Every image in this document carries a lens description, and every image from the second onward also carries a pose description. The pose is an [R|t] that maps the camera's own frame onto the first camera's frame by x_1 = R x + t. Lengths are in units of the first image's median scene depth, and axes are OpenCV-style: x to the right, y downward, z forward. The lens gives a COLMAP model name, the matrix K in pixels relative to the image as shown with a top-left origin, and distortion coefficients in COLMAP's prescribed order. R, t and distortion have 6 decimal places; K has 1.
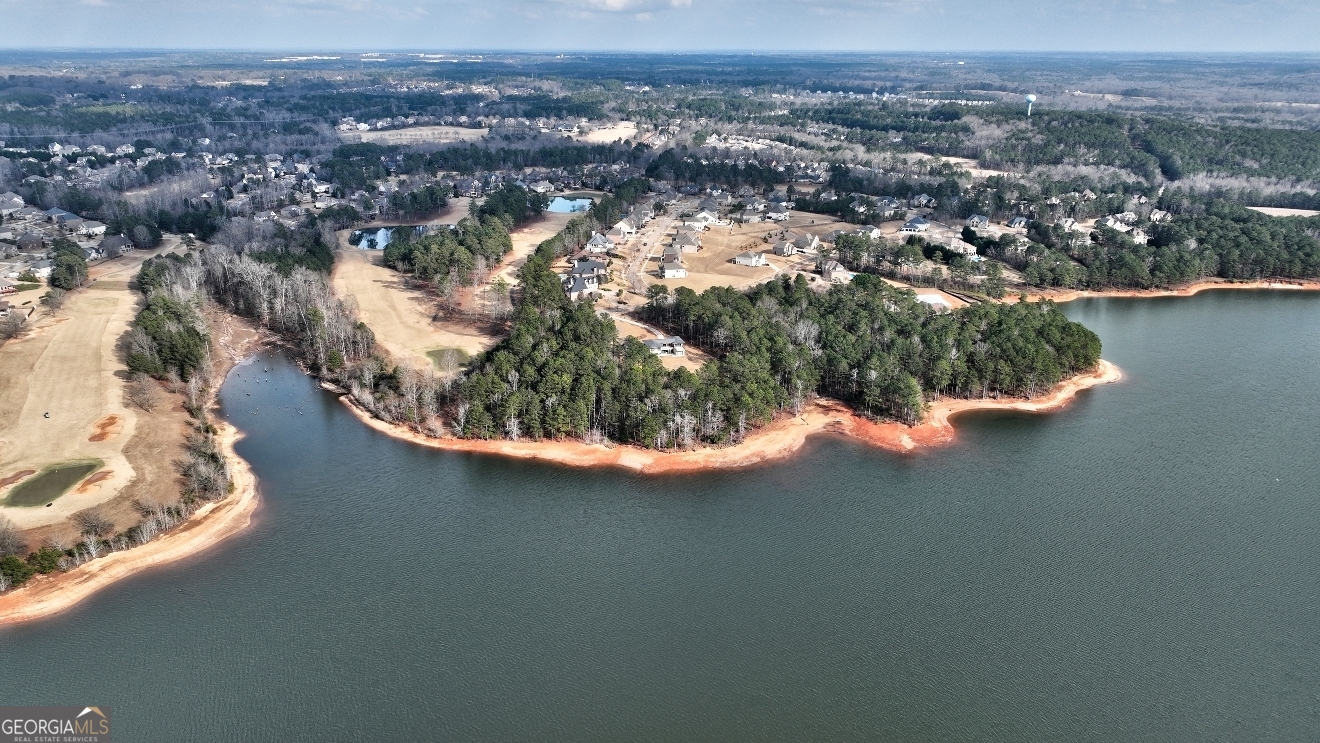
lens RADIAL K [[930.8, 0, 660.0], [0, 930.8, 371.5], [0, 0, 1]] dist [-0.001715, 0.018458]
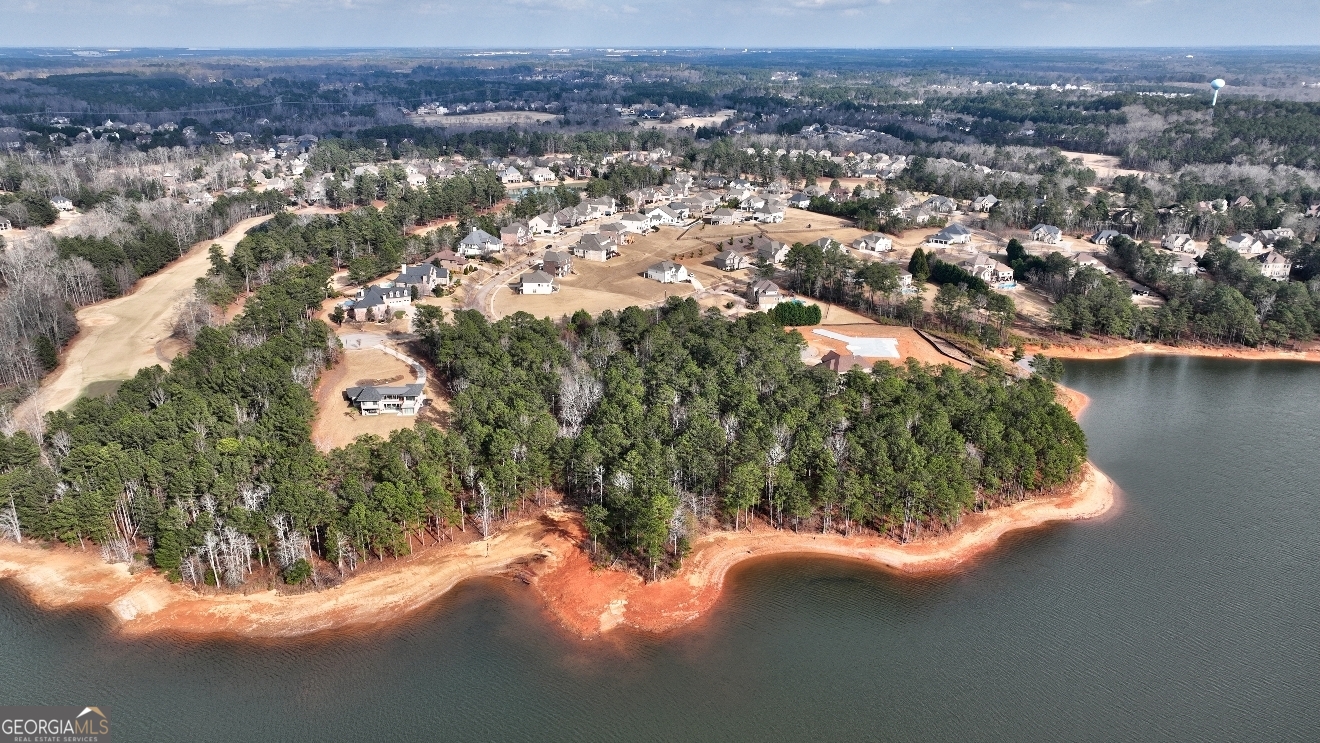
lens RADIAL K [[930.8, 0, 660.0], [0, 930.8, 371.5], [0, 0, 1]] dist [-0.001715, 0.018458]
pose [[0.977978, 0.066429, -0.197855, 0.207763], [-0.066138, 0.997778, 0.008086, -0.041110], [0.197952, 0.005177, 0.980198, 0.235796]]
